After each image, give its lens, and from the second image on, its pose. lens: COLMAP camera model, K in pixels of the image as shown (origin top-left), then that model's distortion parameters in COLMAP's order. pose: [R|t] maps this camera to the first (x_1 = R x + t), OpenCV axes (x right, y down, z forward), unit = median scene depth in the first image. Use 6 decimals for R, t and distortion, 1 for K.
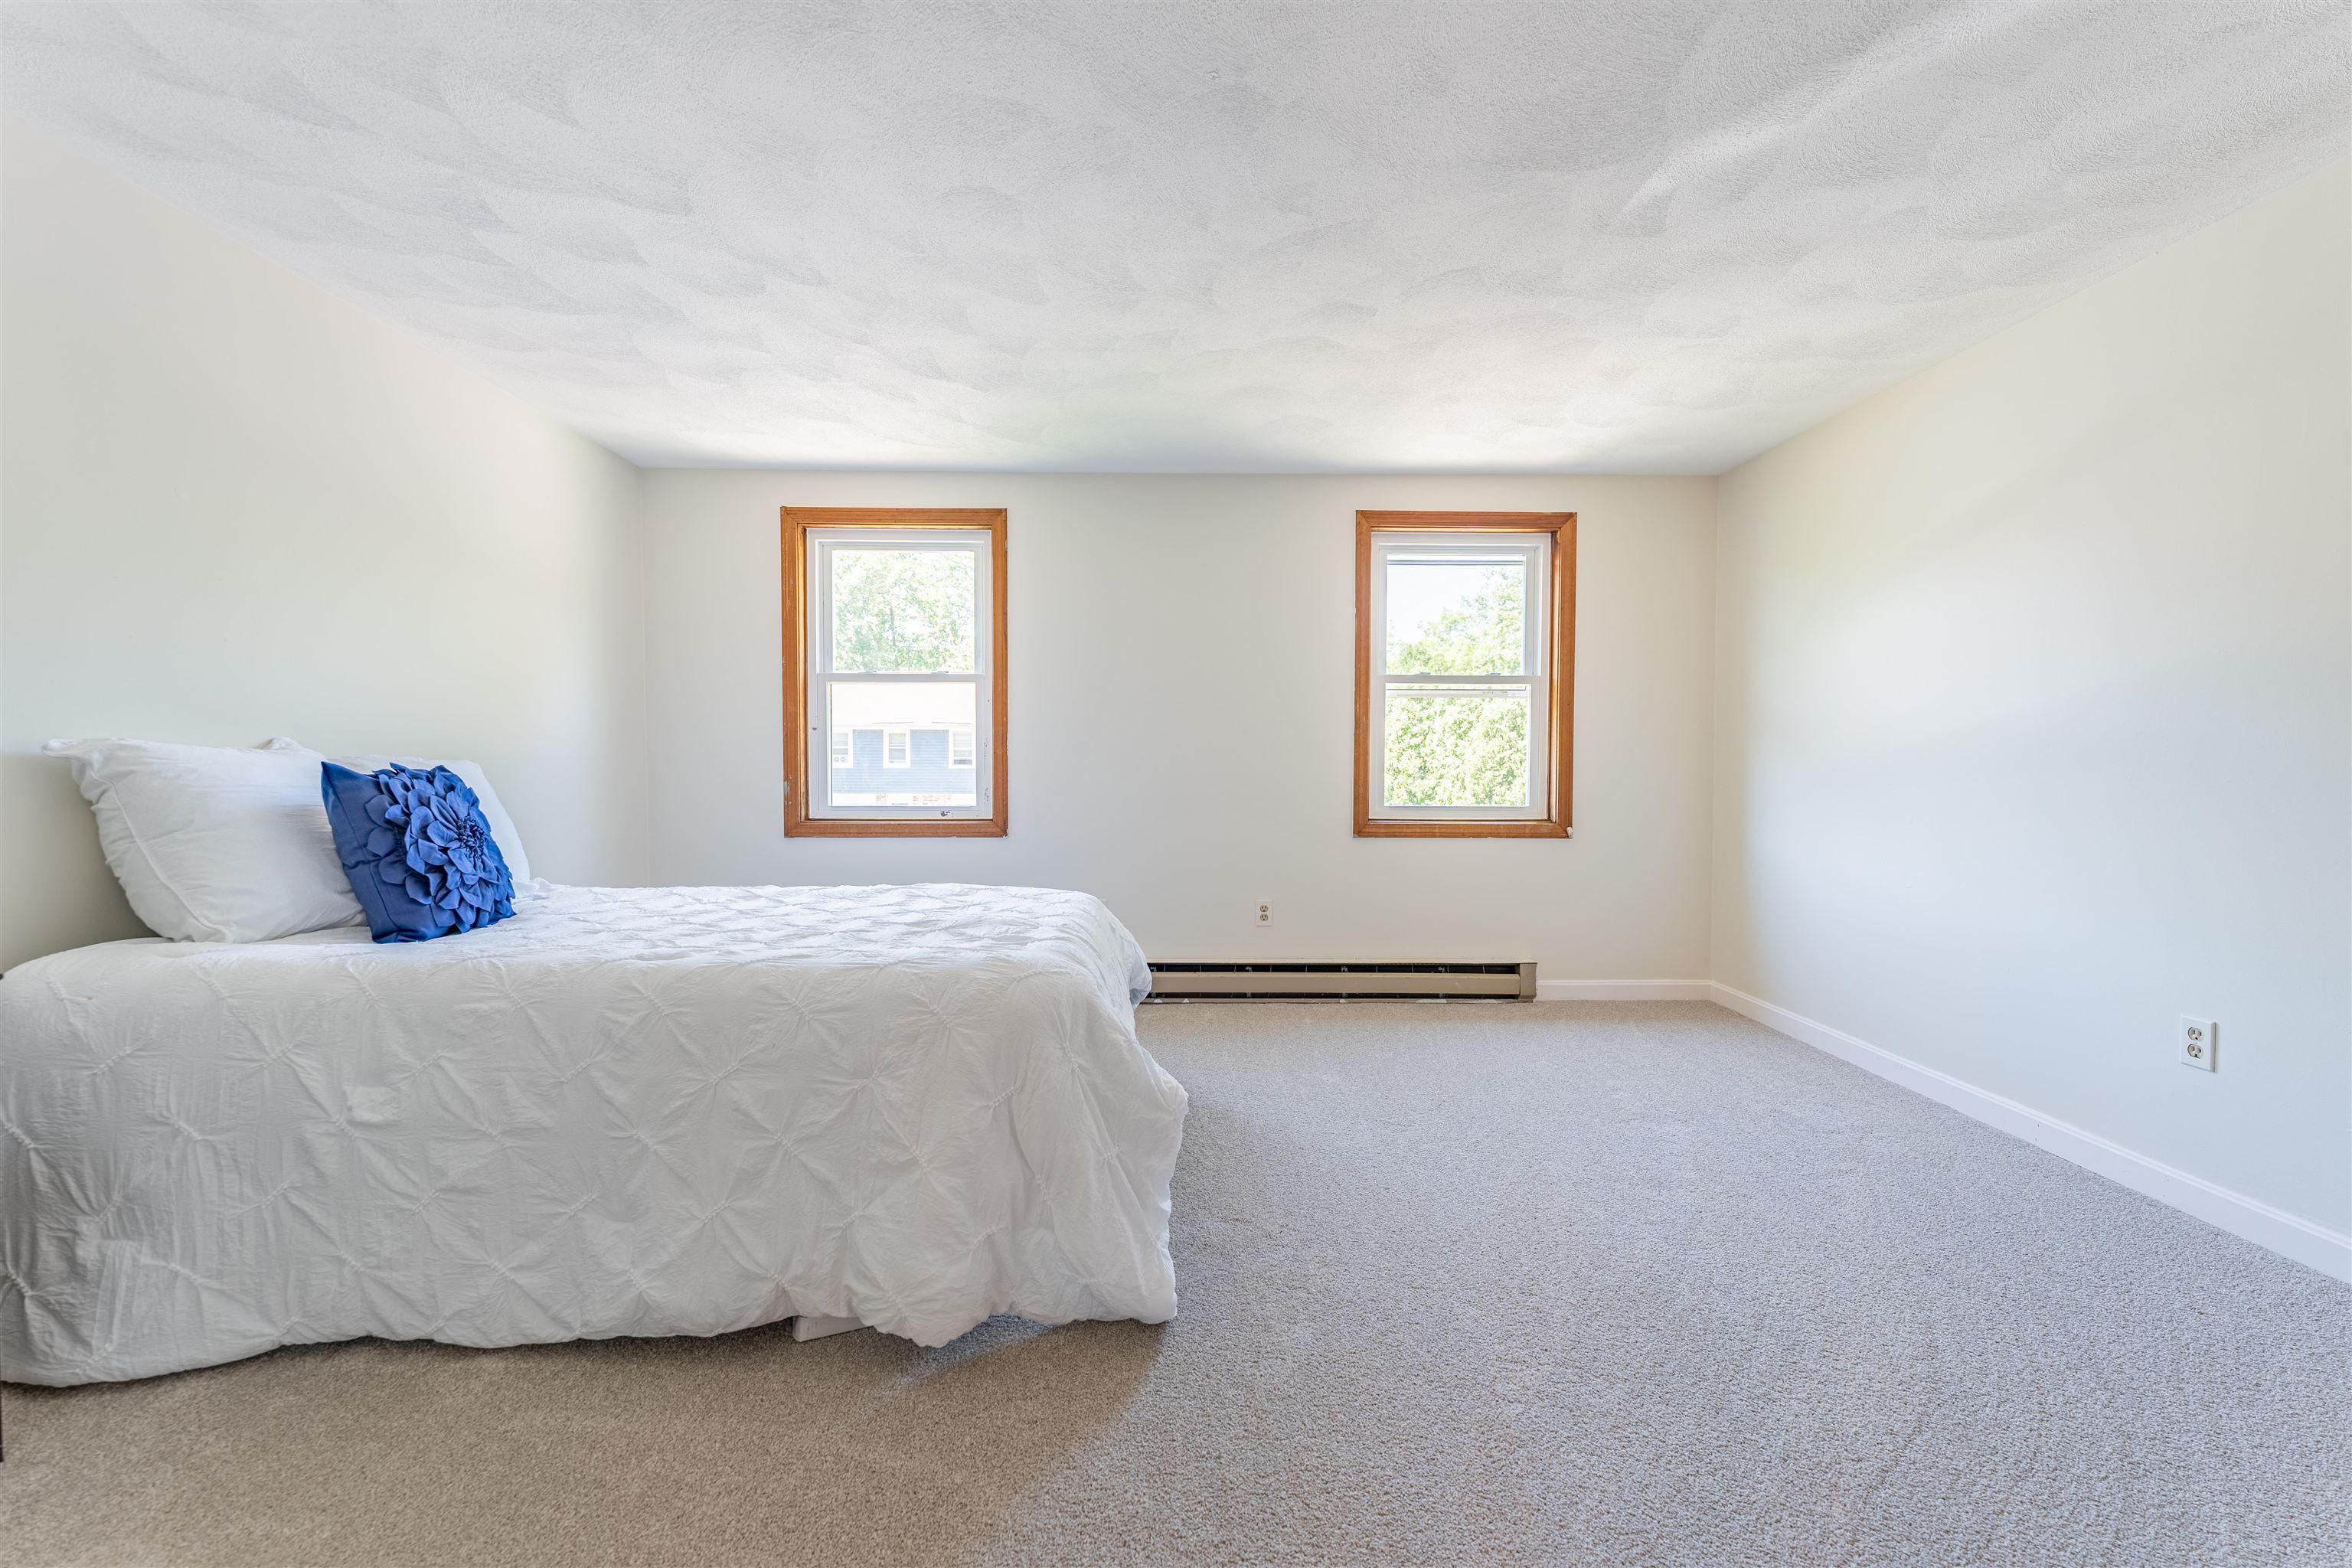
lens RADIAL K [[939.2, 0, 1181.6], [0, 939.2, 786.8], [0, 0, 1]] dist [0.001247, 0.000047]
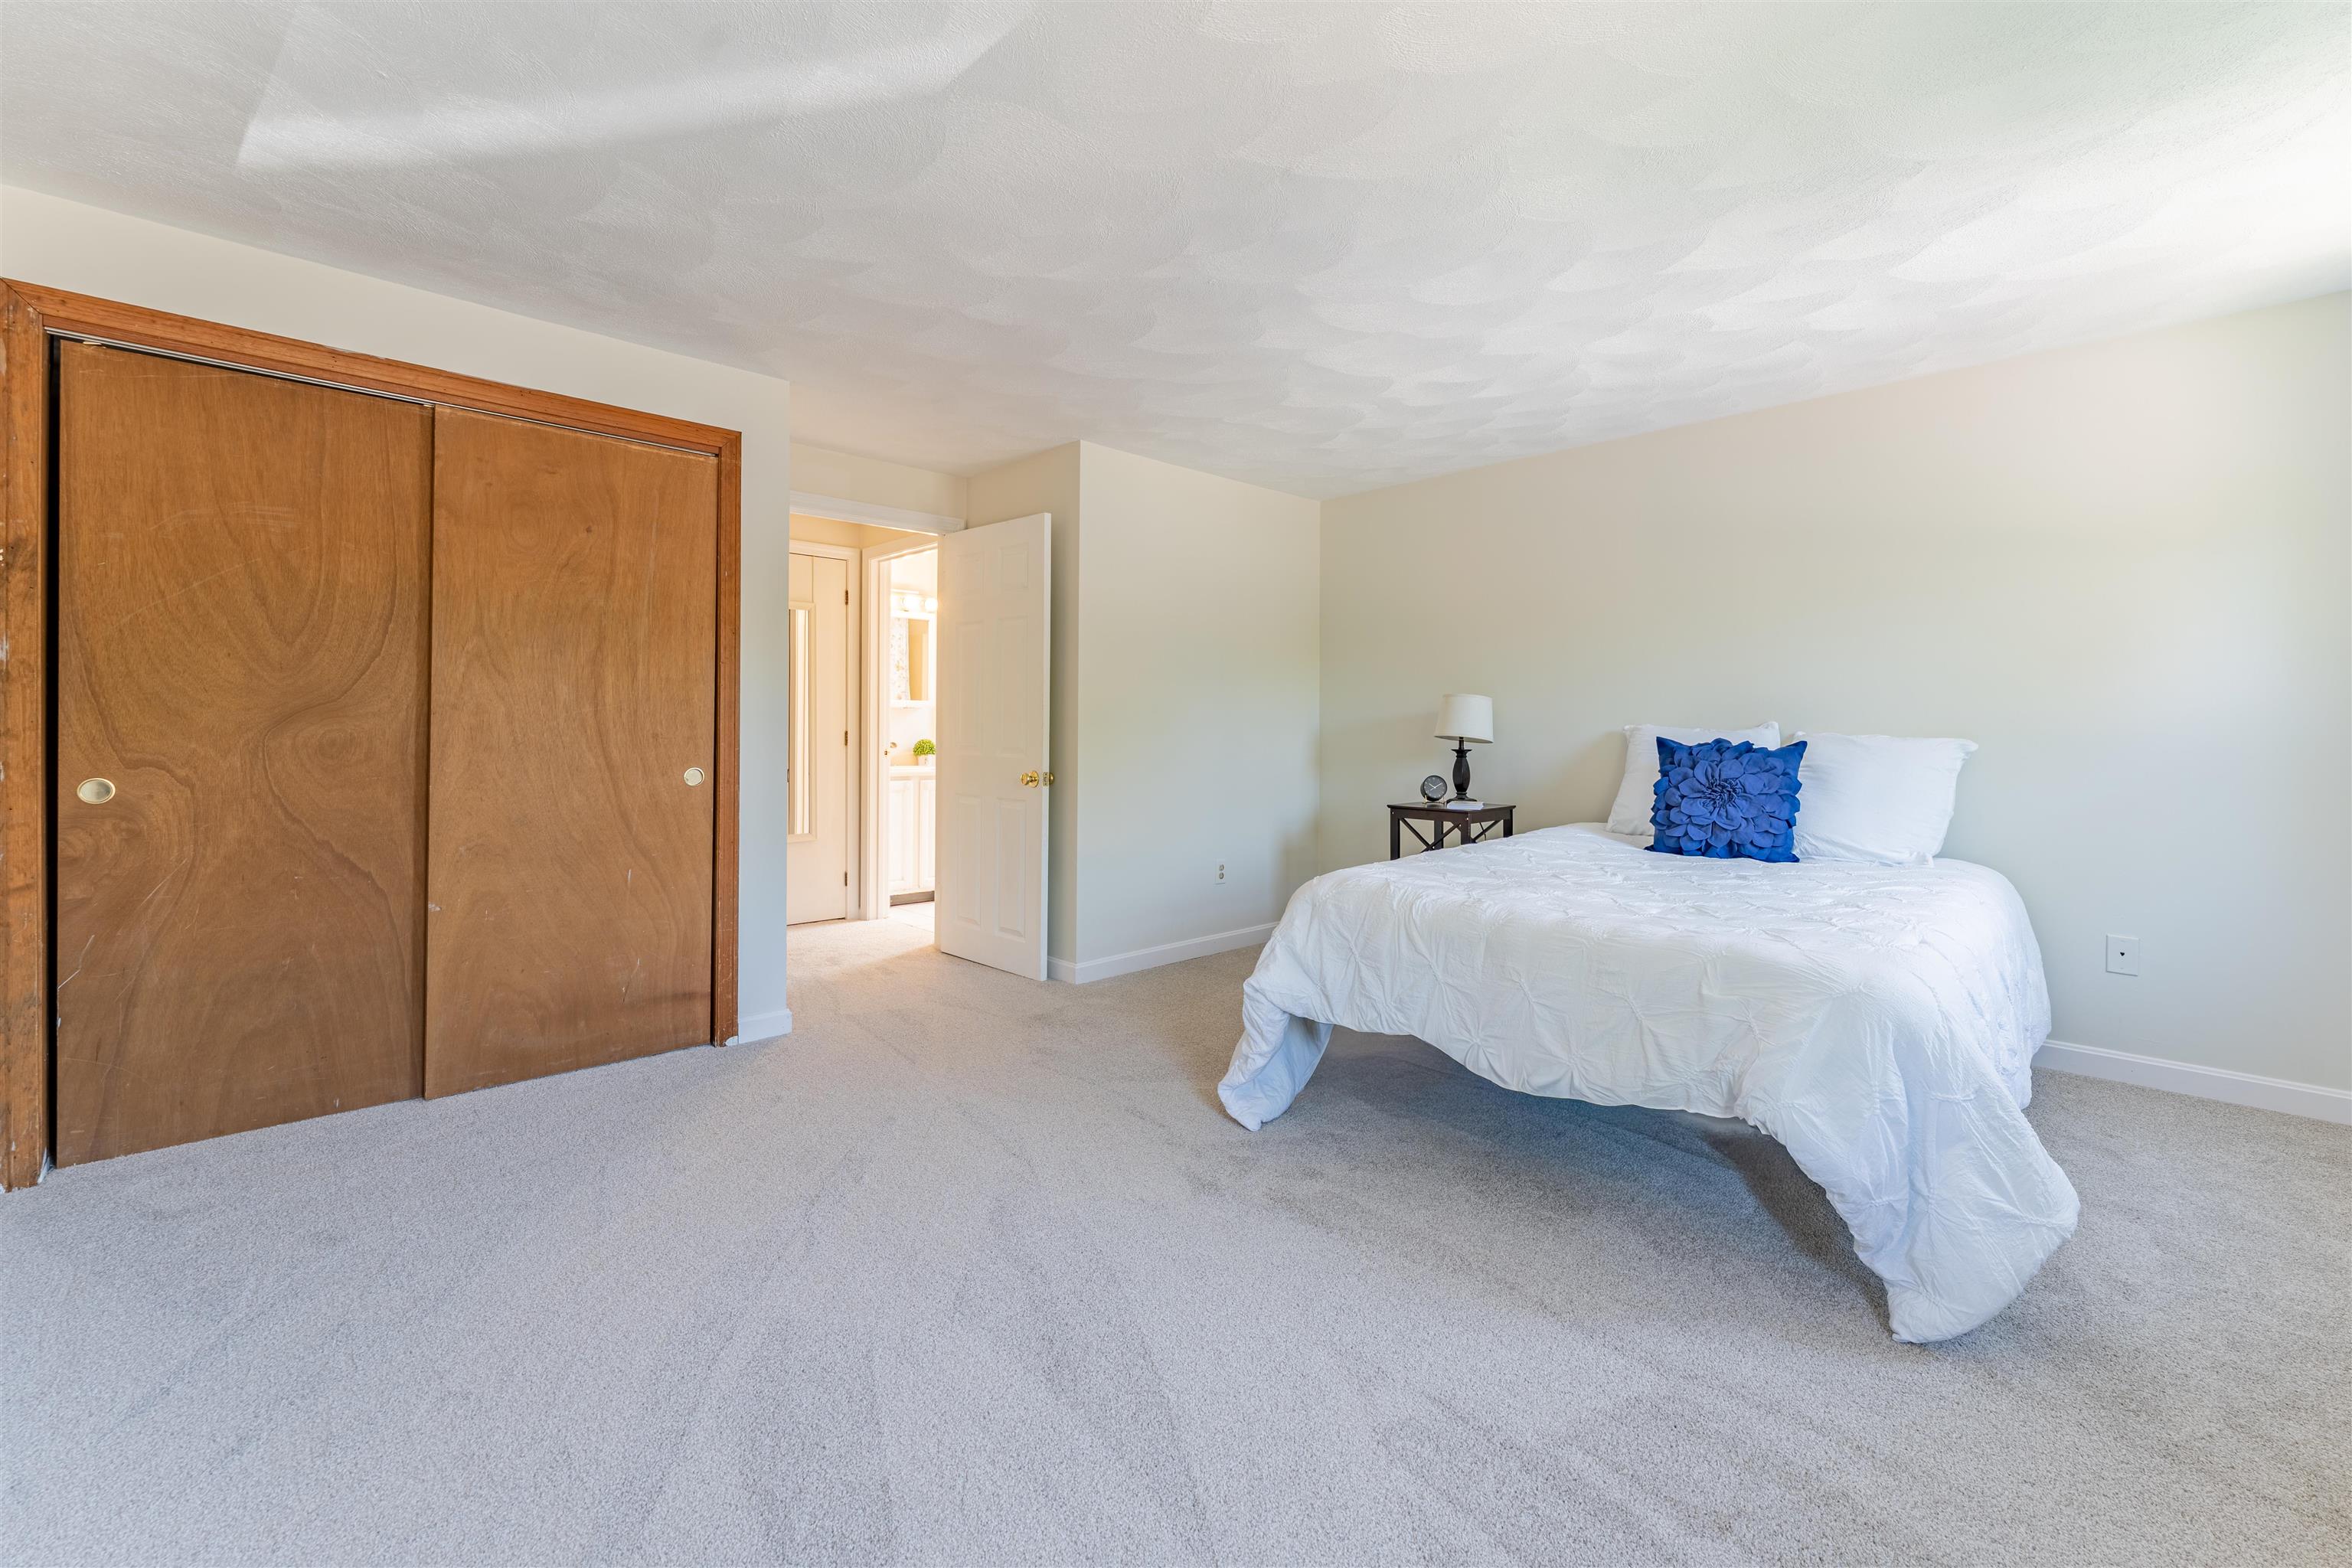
lens RADIAL K [[971.4, 0, 1178.6], [0, 971.4, 728.5], [0, 0, 1]] dist [-0.000371, -0.000049]
pose [[-0.738552, -0.006627, -0.674164, 0.476268], [-0.026373, 0.999470, 0.019067, -0.027774], [0.673680, 0.031861, -0.738336, 0.911761]]
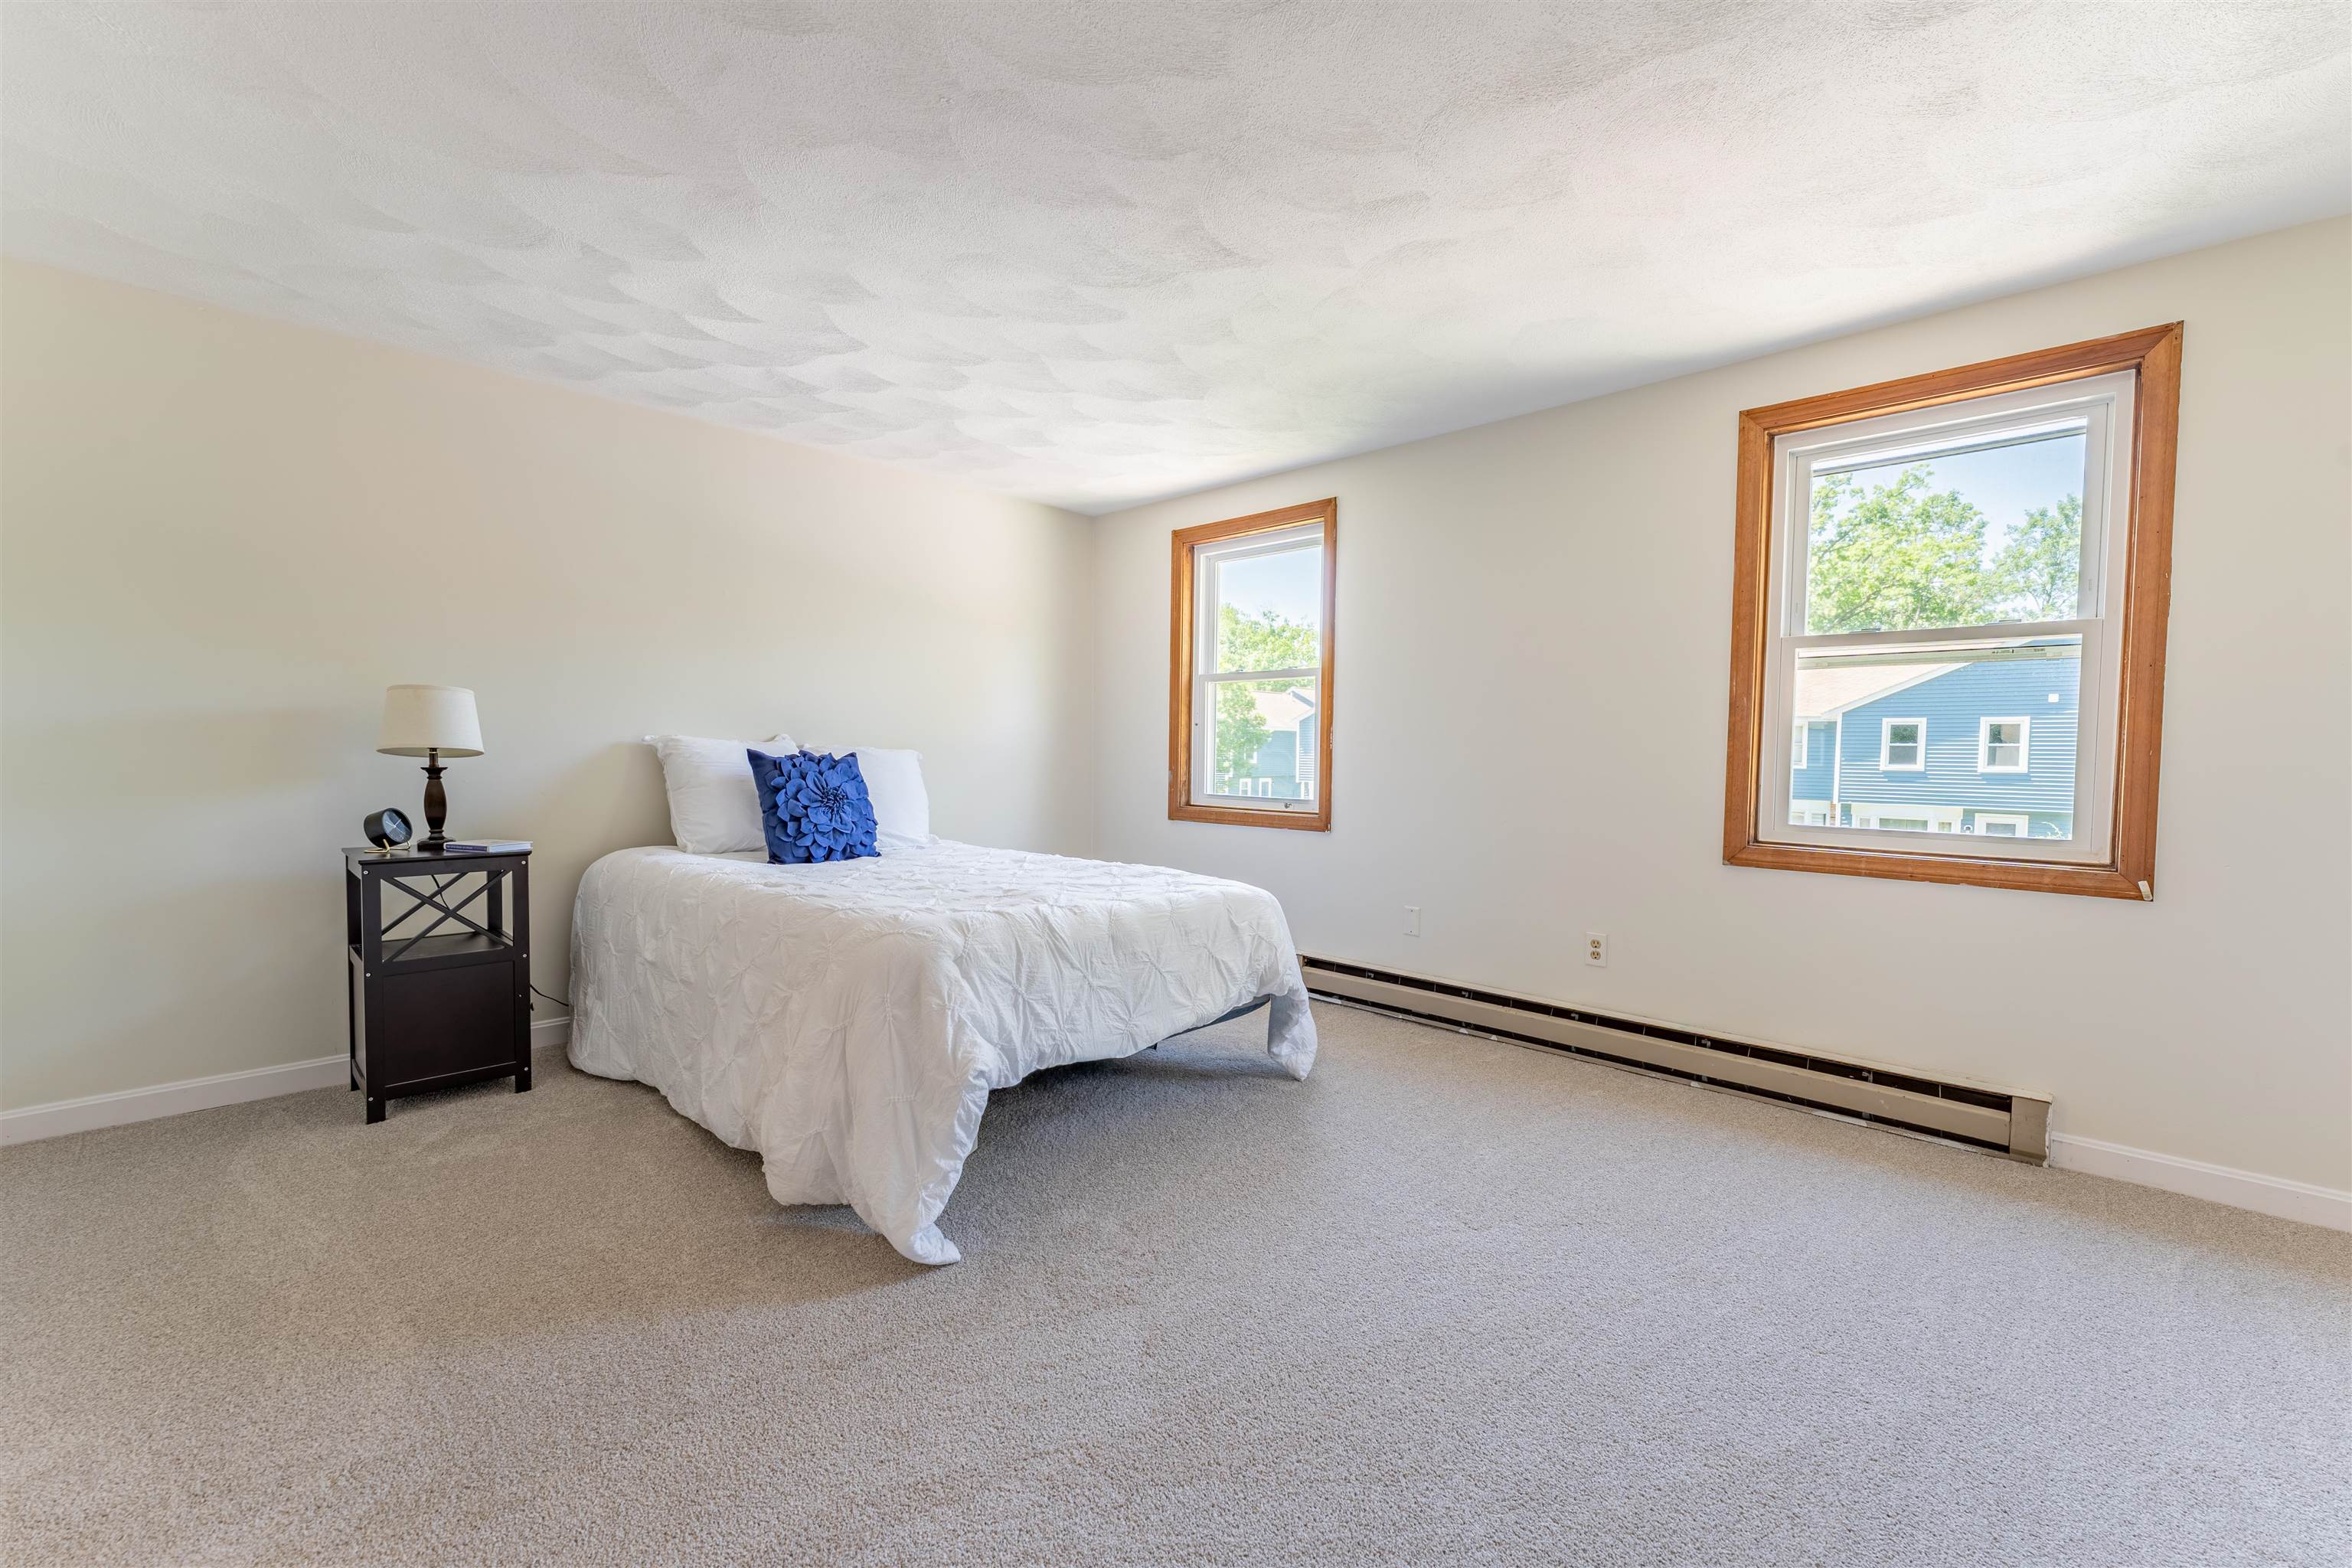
lens RADIAL K [[963.2, 0, 1176.0], [0, 963.2, 784.0], [0, 0, 1]] dist [-0.000615, -0.000130]
pose [[0.707763, 0.030717, -0.705782, 0.425713], [-0.030737, 0.999447, 0.012675, -0.005022], [0.705781, 0.012722, 0.708316, 0.181484]]
